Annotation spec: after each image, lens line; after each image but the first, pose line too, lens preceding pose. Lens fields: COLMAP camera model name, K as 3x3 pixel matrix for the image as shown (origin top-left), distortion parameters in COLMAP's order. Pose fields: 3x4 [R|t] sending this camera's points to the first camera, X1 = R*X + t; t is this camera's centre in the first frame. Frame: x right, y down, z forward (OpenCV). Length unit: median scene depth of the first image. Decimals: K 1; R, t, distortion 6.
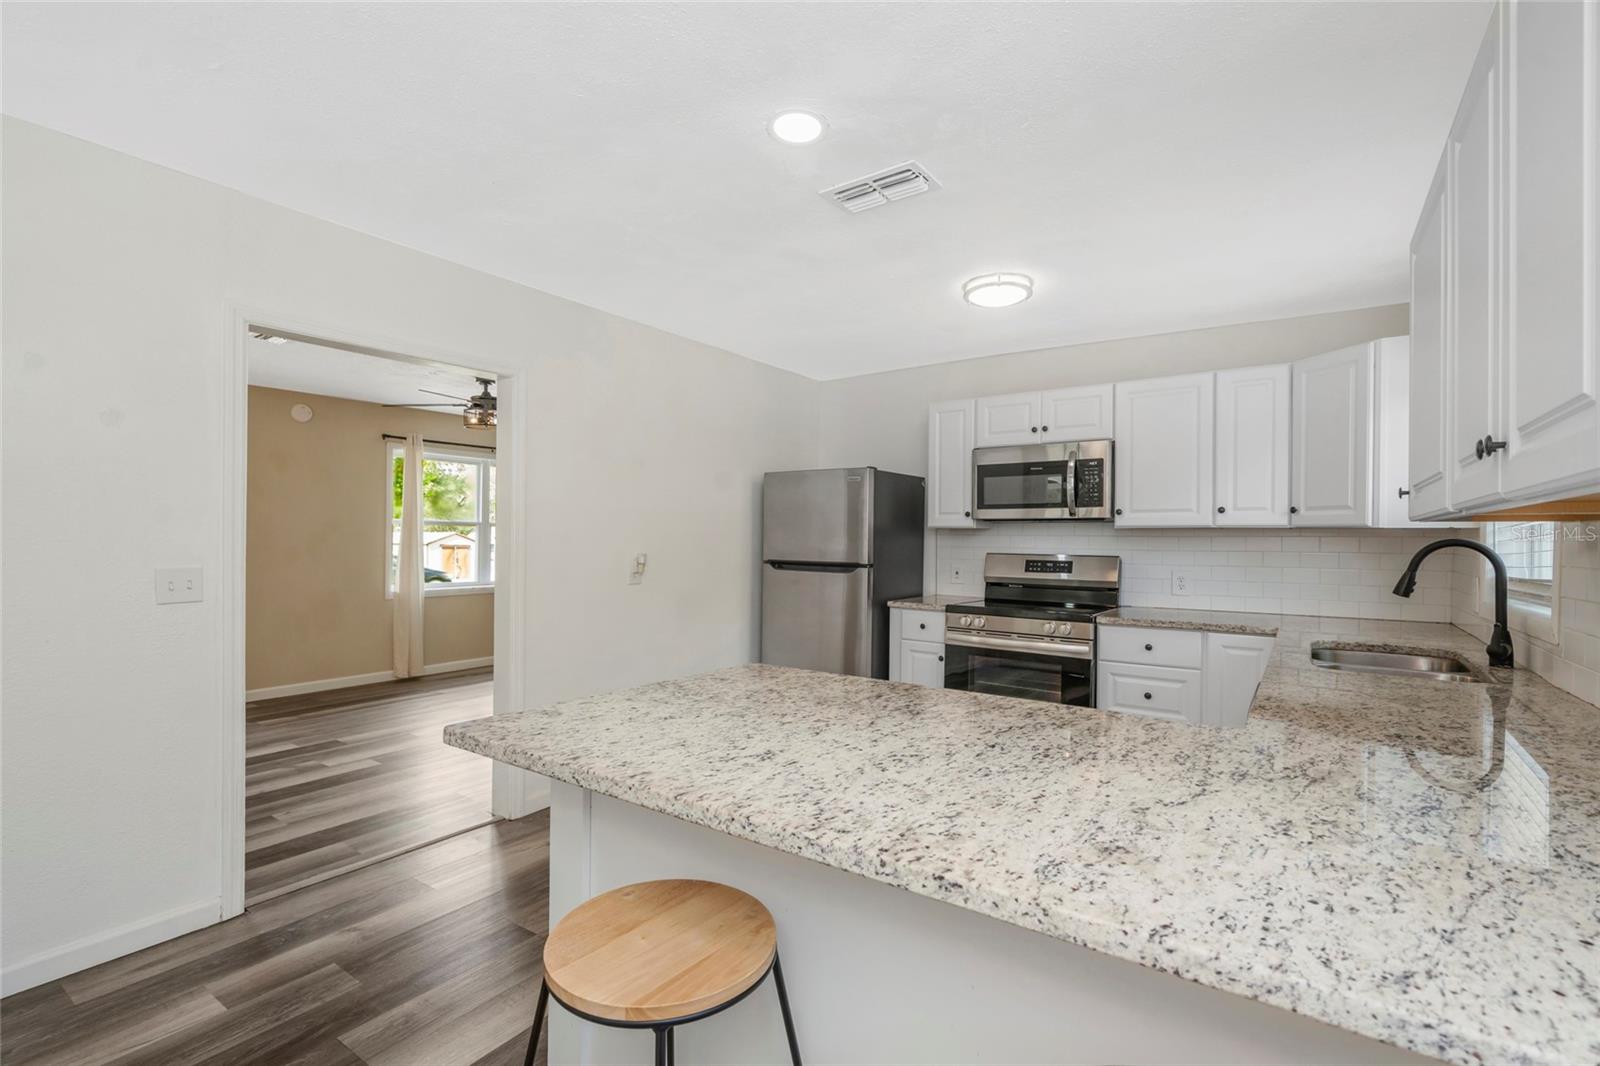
lens RADIAL K [[733.1, 0, 803.0], [0, 733.1, 534.4], [0, 0, 1]] dist [-0.006959, 0.003066]
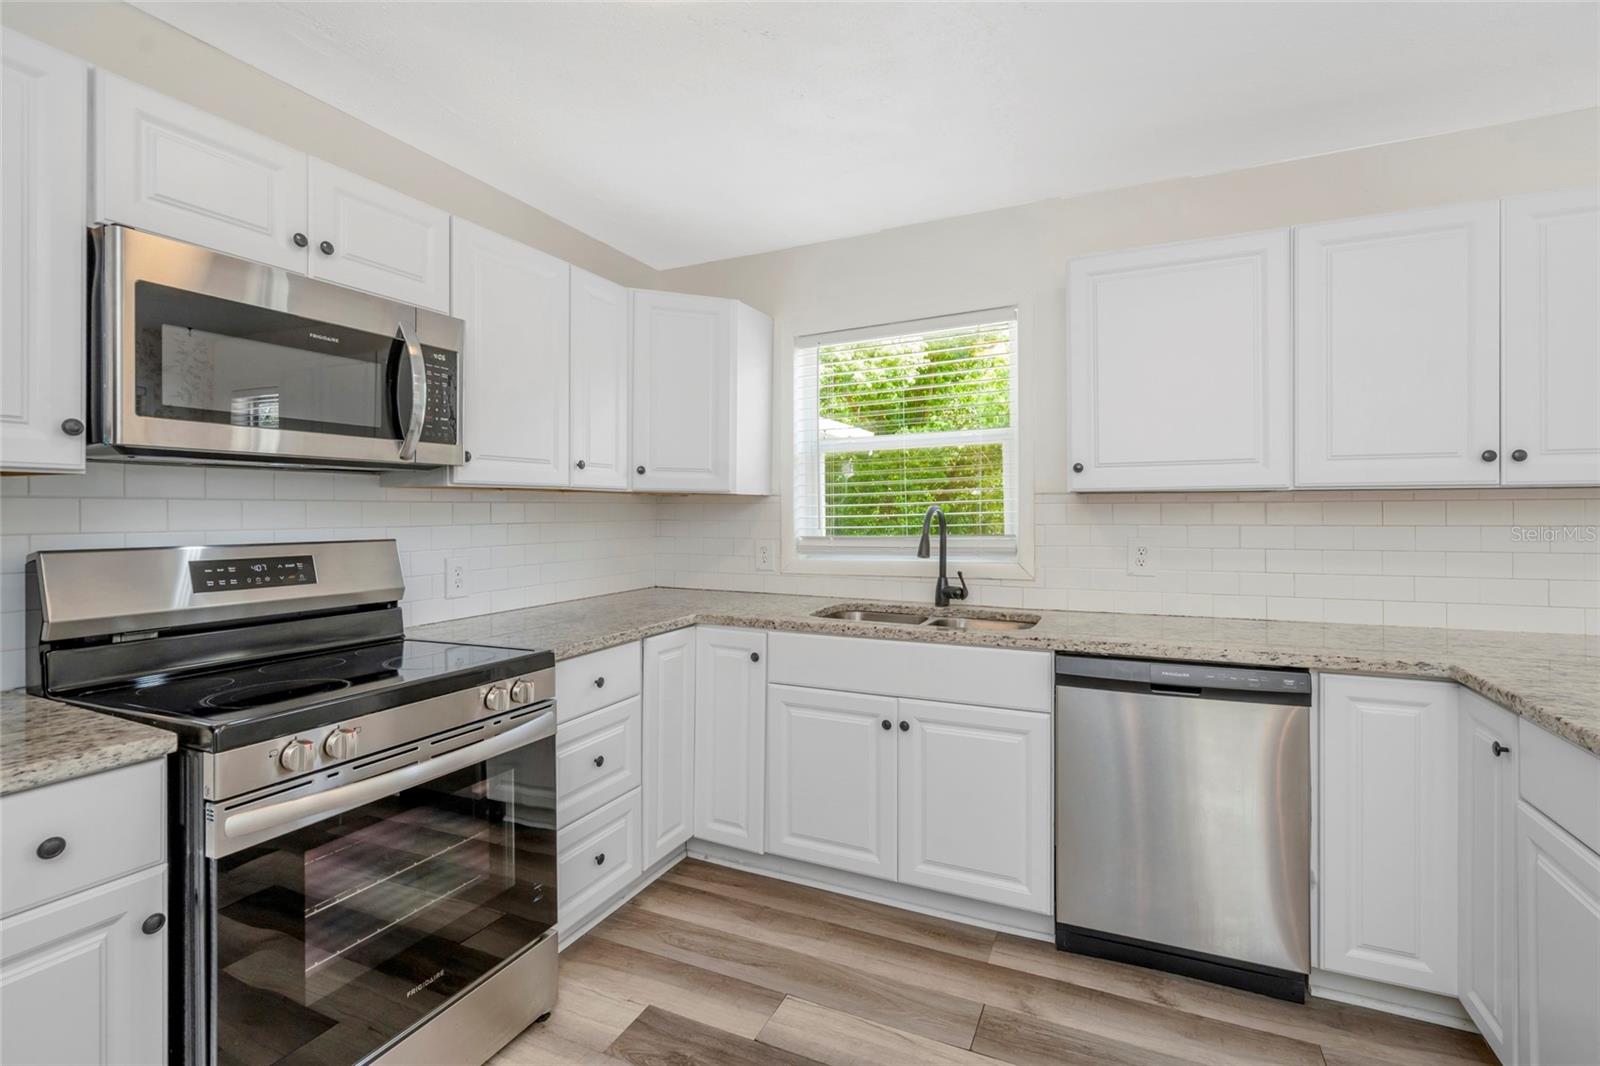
lens RADIAL K [[733.1, 0, 807.1], [0, 733.1, 511.2], [0, 0, 1]] dist [-0.006959, 0.003066]
pose [[-0.177412, -0.010395, 0.984082, -0.143244], [-0.004306, 0.999943, 0.009787, 0.003150], [-0.984127, -0.002501, -0.177447, 0.827475]]
